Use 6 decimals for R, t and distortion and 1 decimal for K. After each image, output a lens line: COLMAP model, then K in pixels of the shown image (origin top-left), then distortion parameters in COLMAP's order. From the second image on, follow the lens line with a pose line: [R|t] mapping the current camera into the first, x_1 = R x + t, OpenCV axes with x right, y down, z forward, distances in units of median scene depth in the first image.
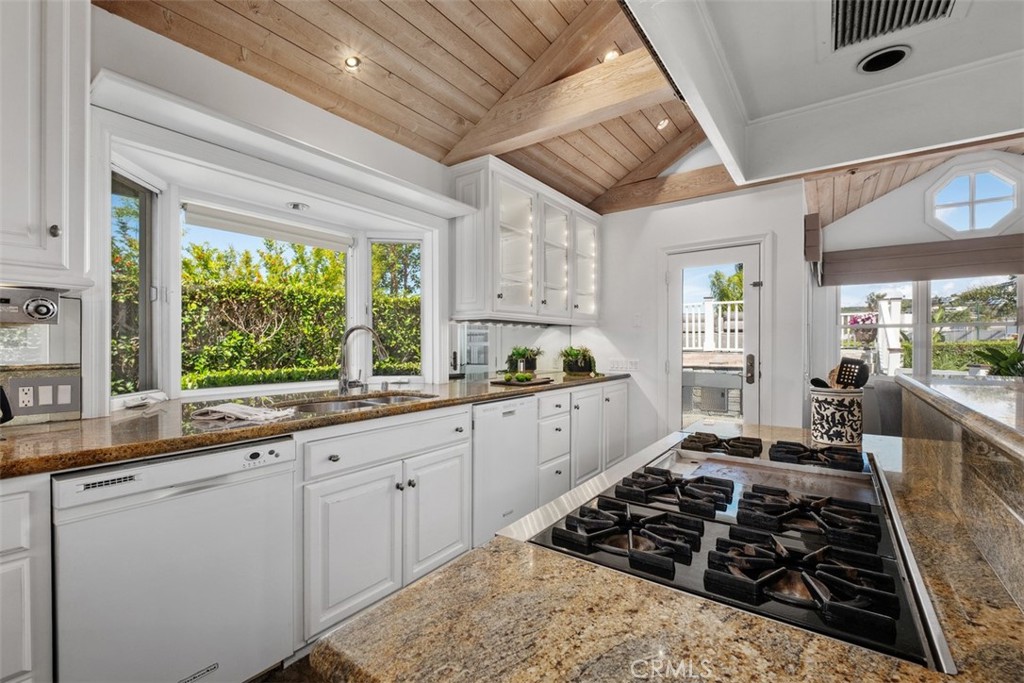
lens RADIAL K [[444.6, 0, 506.6], [0, 444.6, 334.8], [0, 0, 1]] dist [-0.000089, -0.003974]
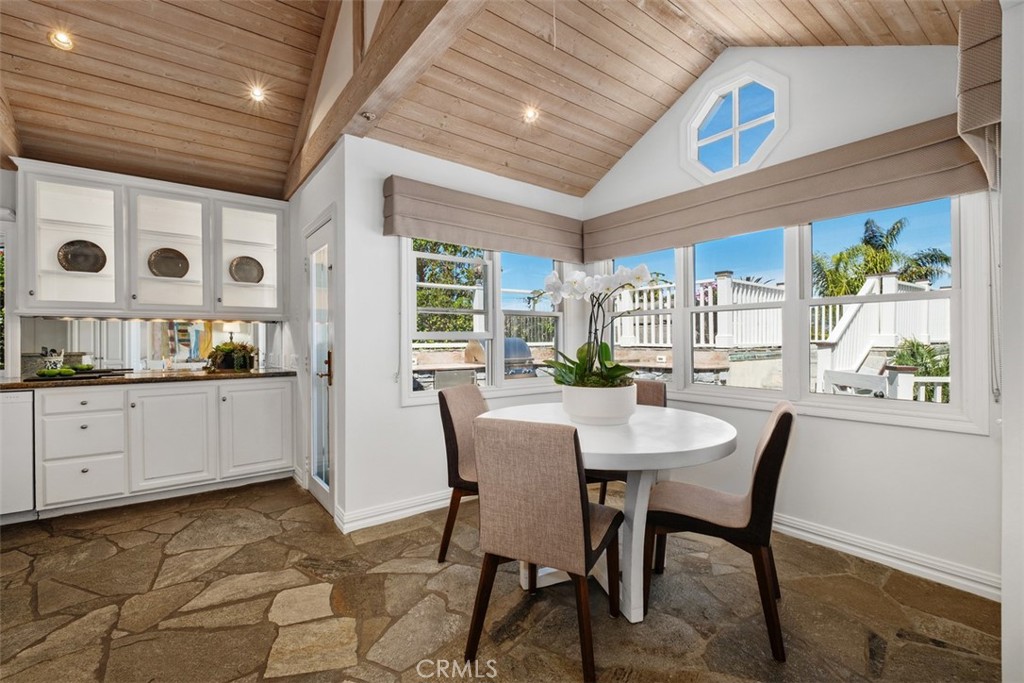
lens RADIAL K [[444.6, 0, 506.6], [0, 444.6, 334.8], [0, 0, 1]] dist [-0.000089, -0.003974]
pose [[0.958889, -0.006785, -0.283701, 1.006127], [0.009455, 0.999923, 0.008044, 0.007696], [0.283624, -0.010396, 0.958879, 0.251698]]
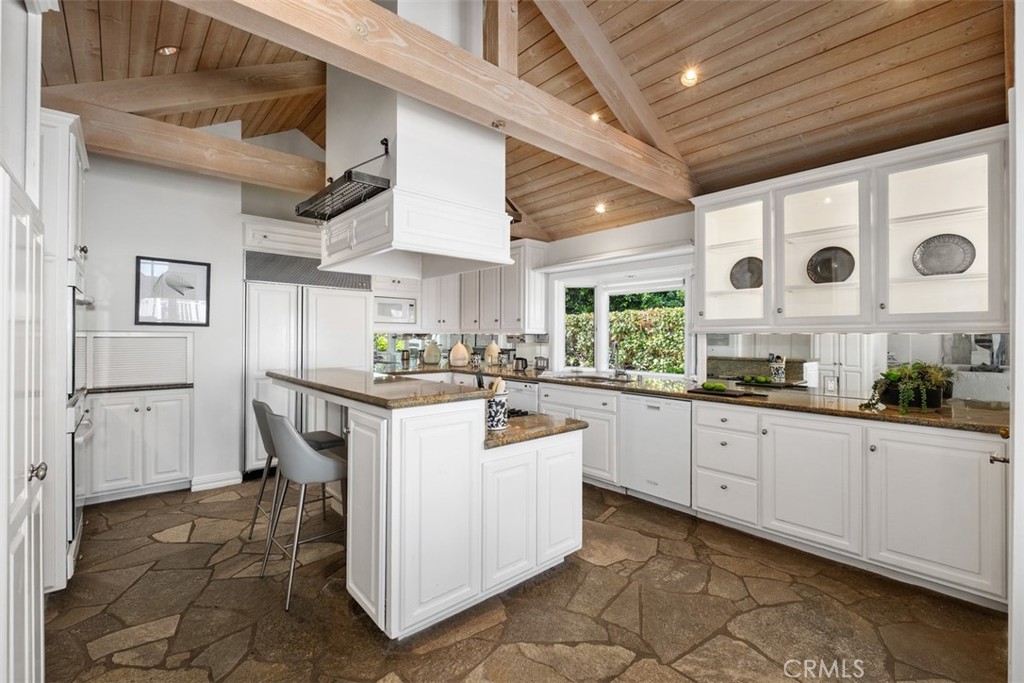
lens RADIAL K [[444.6, 0, 506.6], [0, 444.6, 334.8], [0, 0, 1]] dist [-0.000089, -0.003974]
pose [[-0.206968, -0.002378, -0.978345, 0.932799], [0.018279, 0.999813, -0.006297, -0.026585], [0.978177, -0.019186, -0.206886, 0.561213]]
